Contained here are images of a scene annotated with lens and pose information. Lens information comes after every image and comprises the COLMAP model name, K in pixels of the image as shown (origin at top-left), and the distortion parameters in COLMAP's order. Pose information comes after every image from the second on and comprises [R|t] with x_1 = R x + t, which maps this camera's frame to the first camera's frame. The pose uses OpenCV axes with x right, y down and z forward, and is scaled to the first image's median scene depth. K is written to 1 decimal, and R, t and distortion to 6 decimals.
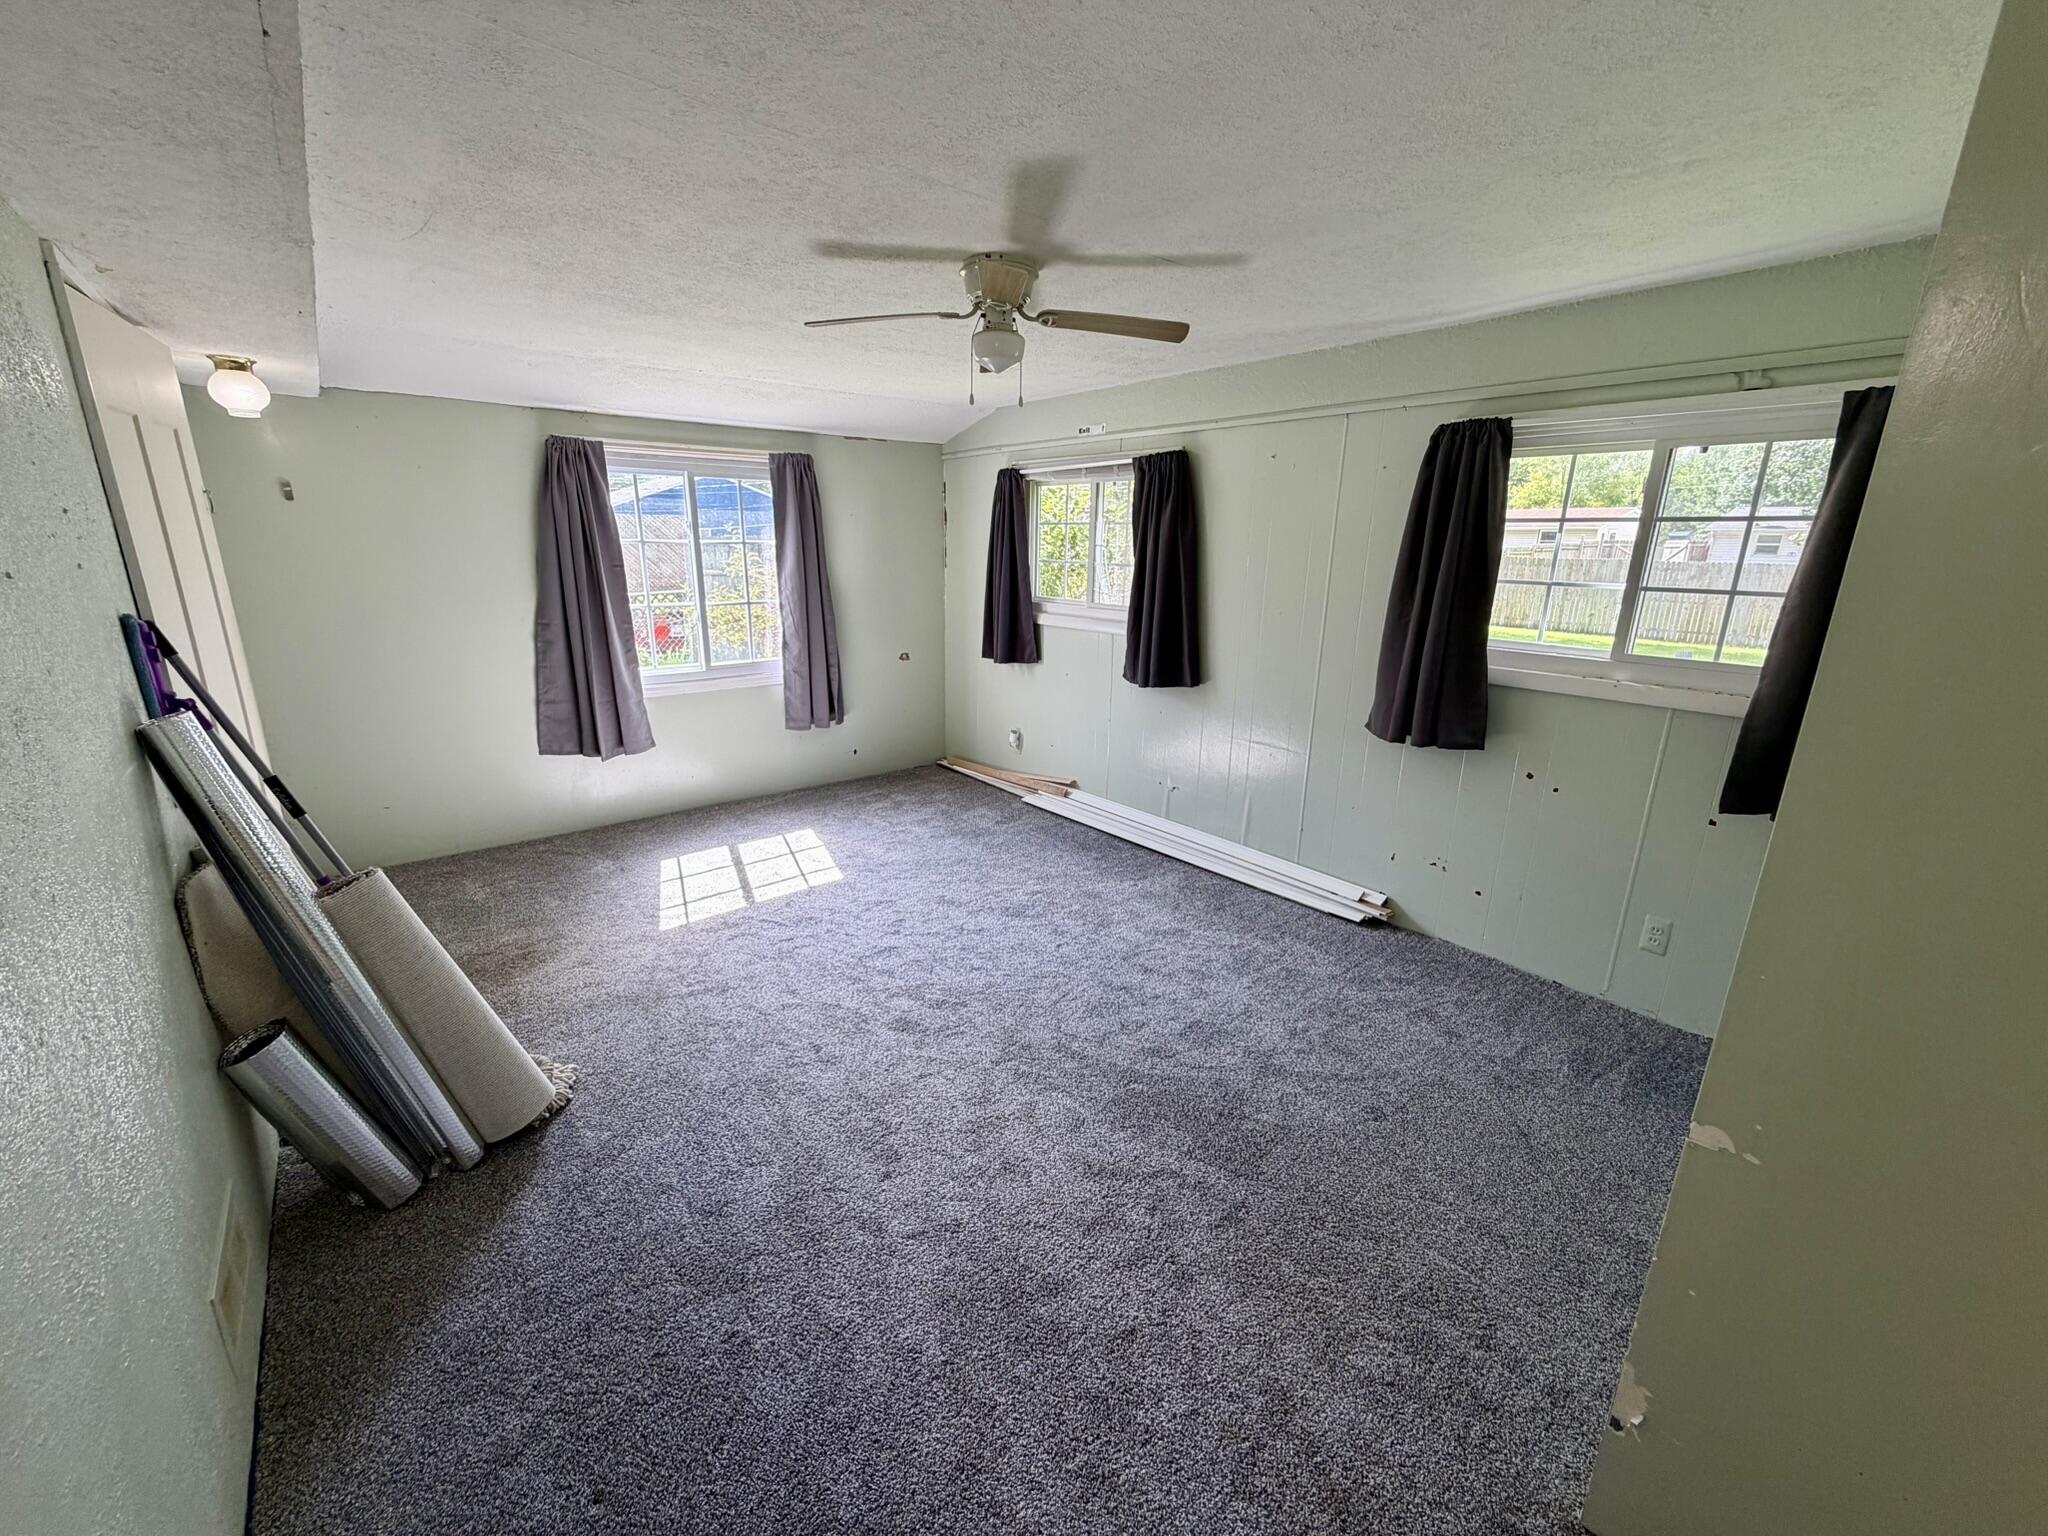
lens RADIAL K [[821.2, 0, 1019.7], [0, 821.2, 771.9], [0, 0, 1]] dist [-0.000915, -0.000090]
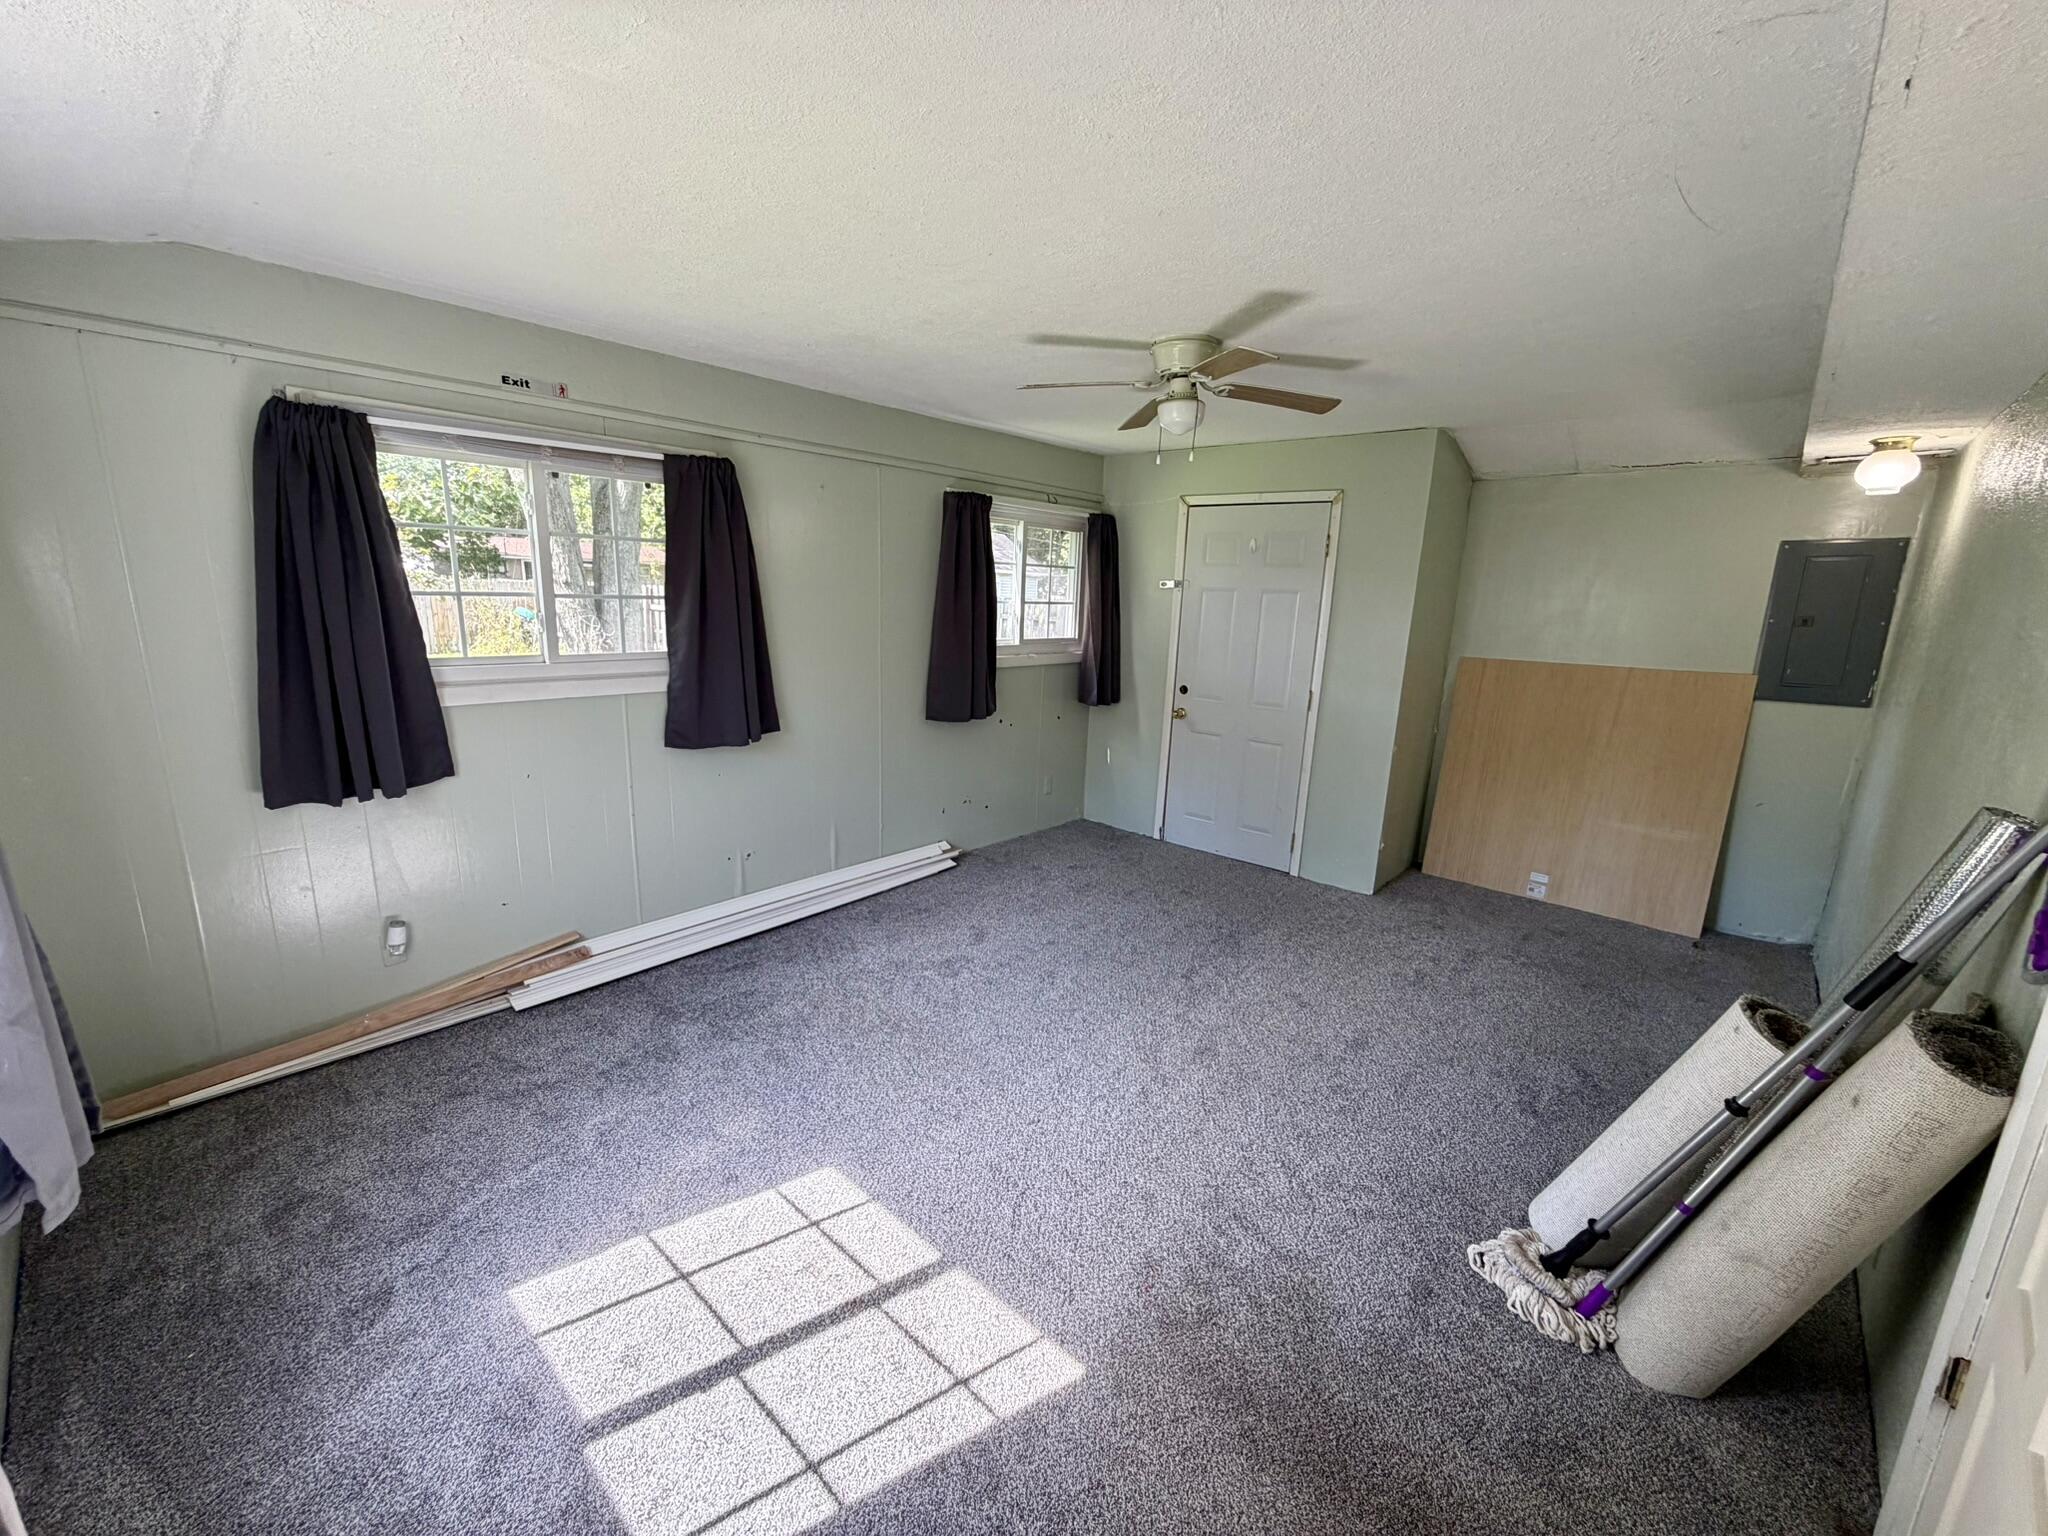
lens RADIAL K [[821.2, 0, 1019.7], [0, 821.2, 771.9], [0, 0, 1]] dist [-0.000915, -0.000090]
pose [[-0.160340, -0.241272, 0.957120, -0.674152], [0.226835, 0.934707, 0.273622, -0.237737], [-0.960644, 0.260981, -0.095142, 0.816027]]
